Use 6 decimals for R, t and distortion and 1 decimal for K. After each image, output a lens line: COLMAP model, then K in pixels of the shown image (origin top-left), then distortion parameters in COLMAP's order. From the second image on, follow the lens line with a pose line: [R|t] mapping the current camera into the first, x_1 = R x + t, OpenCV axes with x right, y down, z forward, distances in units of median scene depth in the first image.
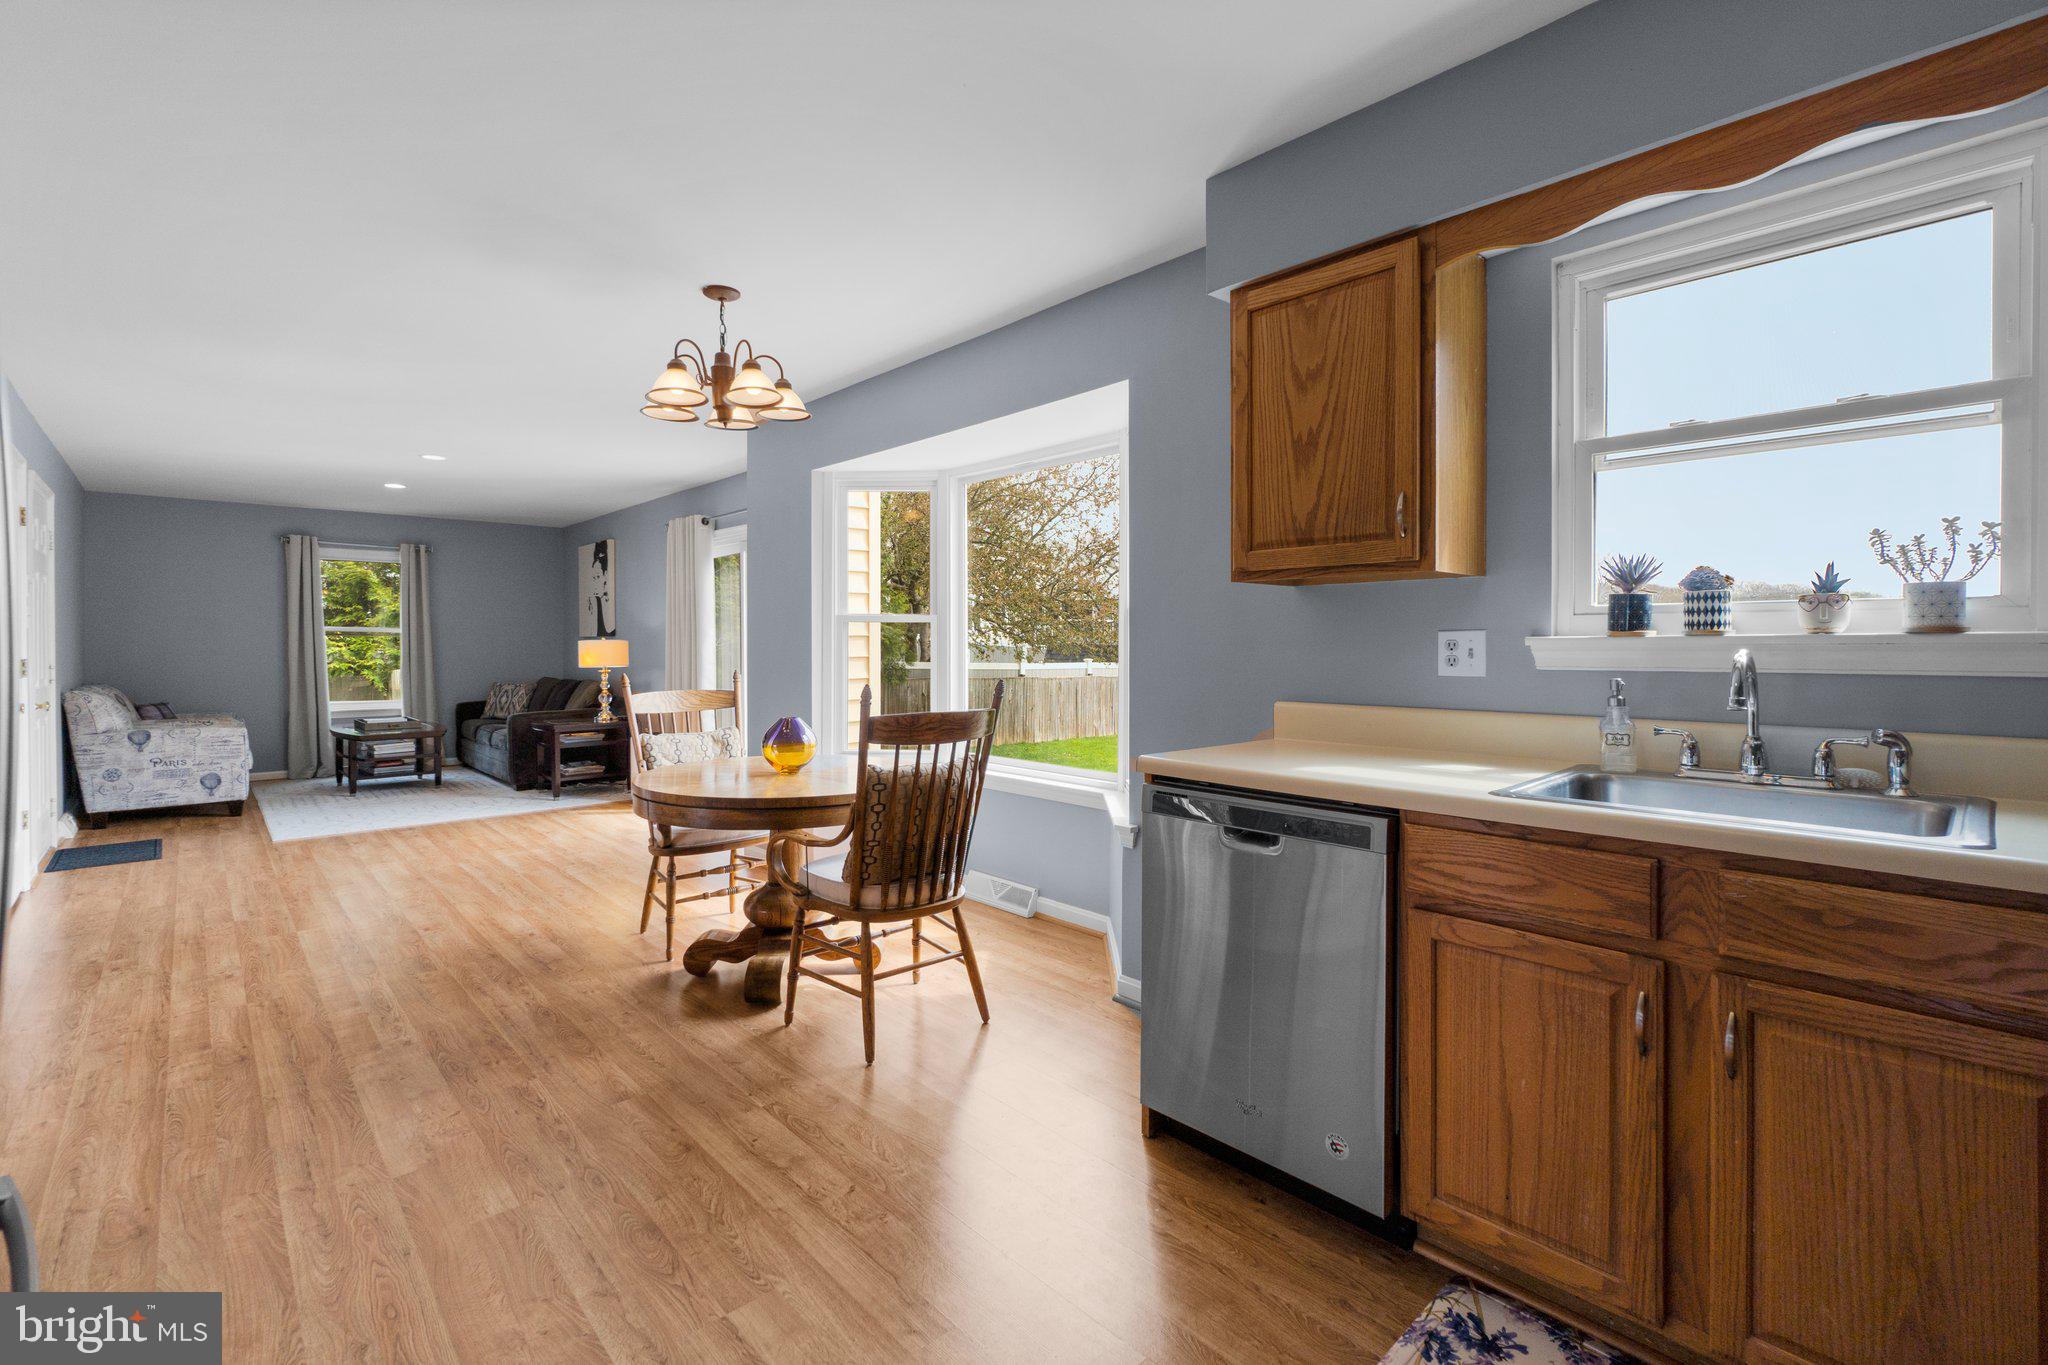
lens RADIAL K [[892.8, 0, 1034.9], [0, 892.8, 665.0], [0, 0, 1]] dist [-0.007736, 0.002077]
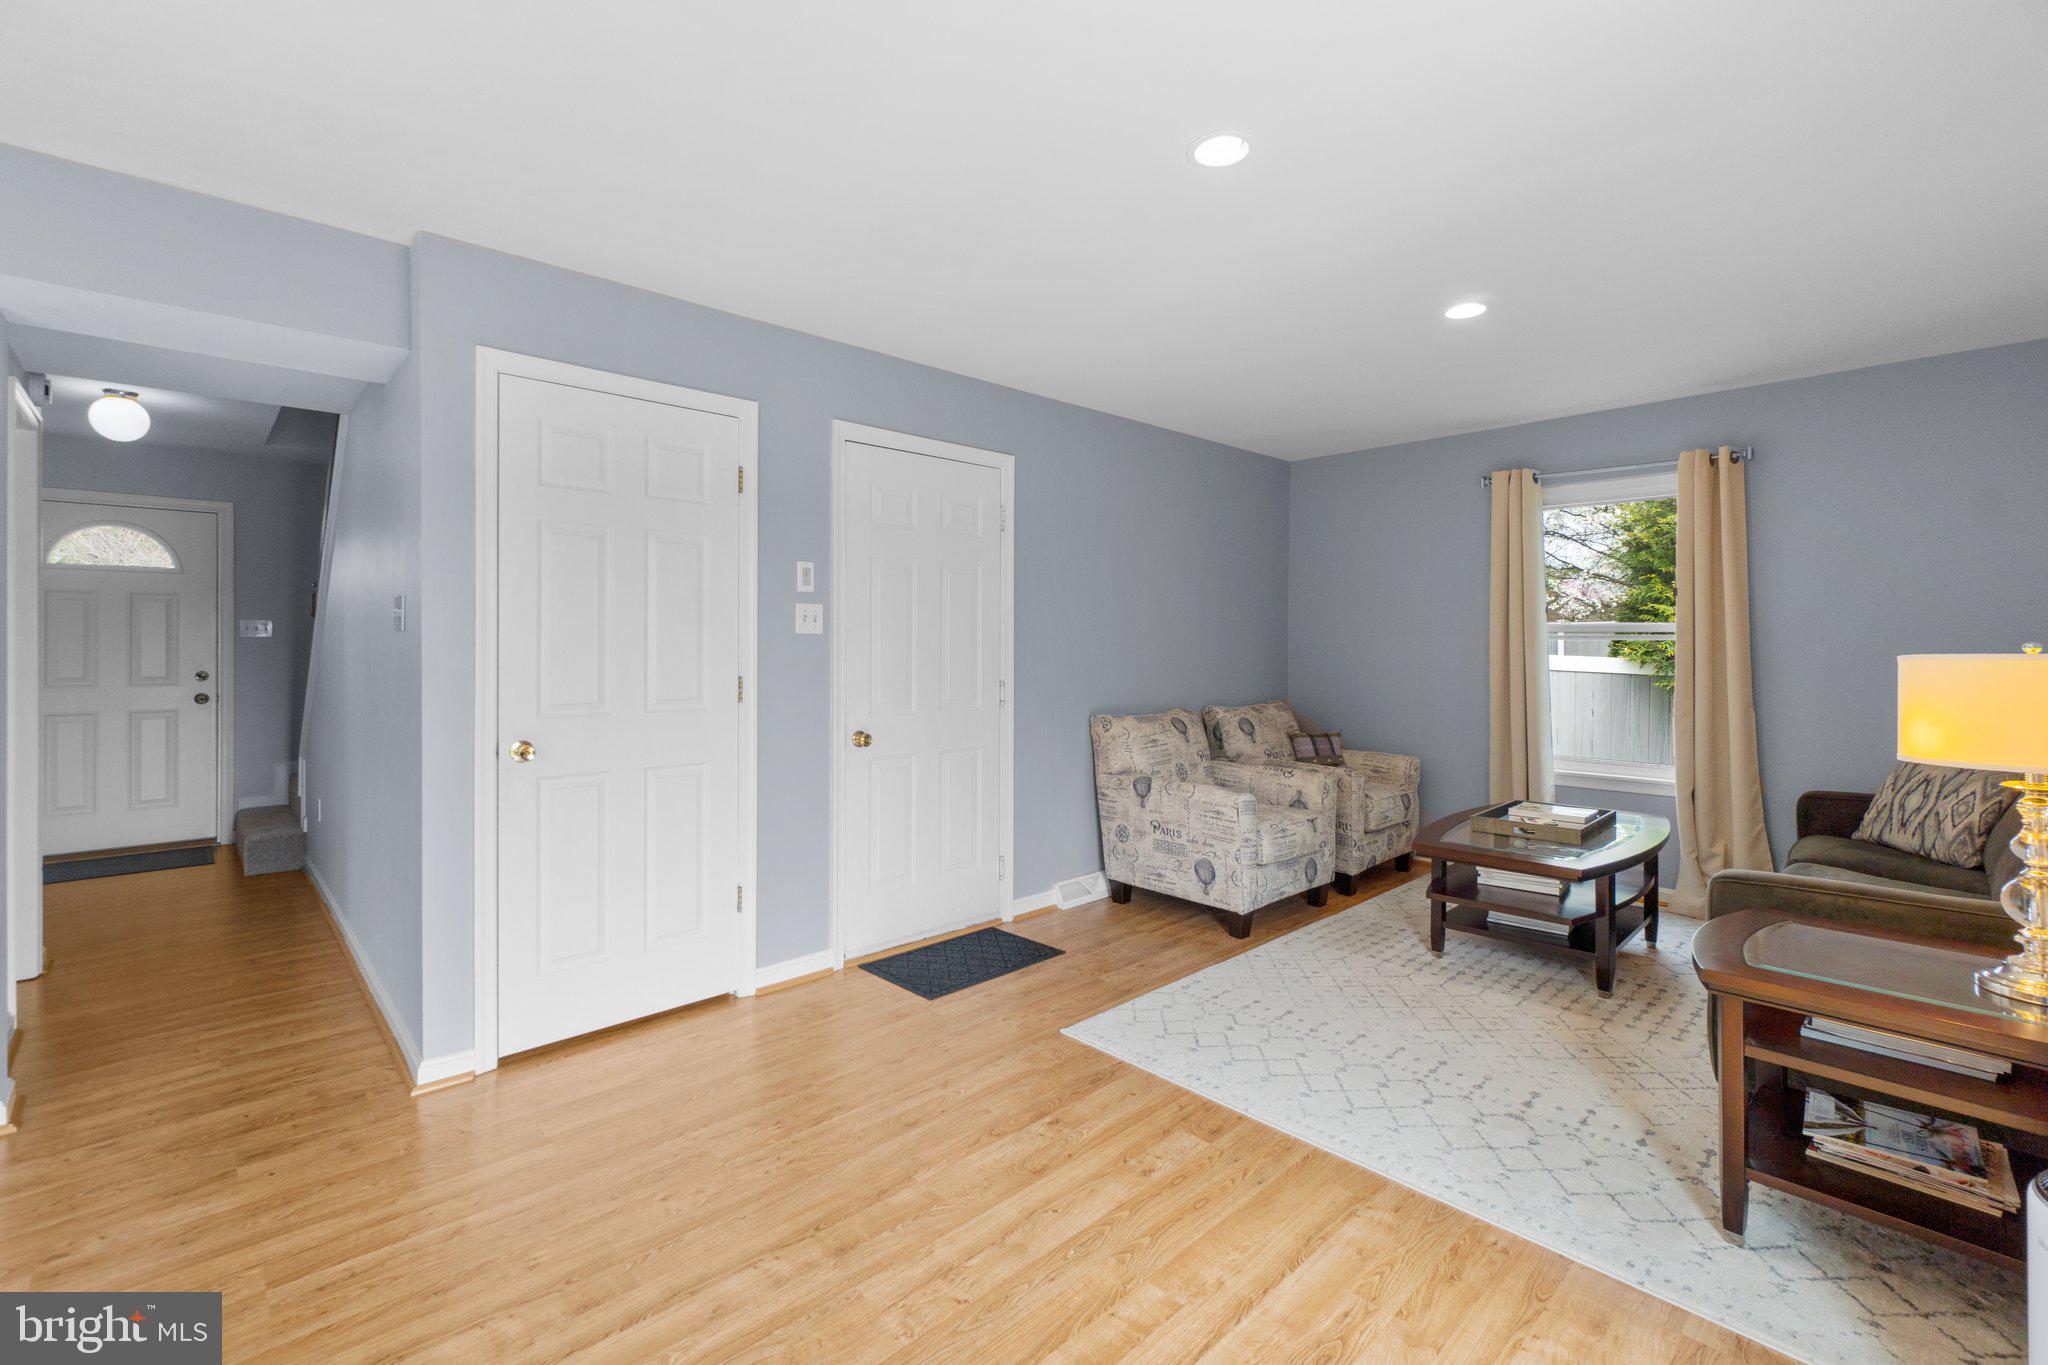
lens RADIAL K [[892.8, 0, 1017.6], [0, 892.8, 638.5], [0, 0, 1]] dist [-0.007736, 0.002077]
pose [[0.000003, -0.007825, -0.999969, -0.322314], [-0.026410, 0.999621, -0.007823, -0.028601], [0.999651, 0.026409, -0.000204, 0.947247]]
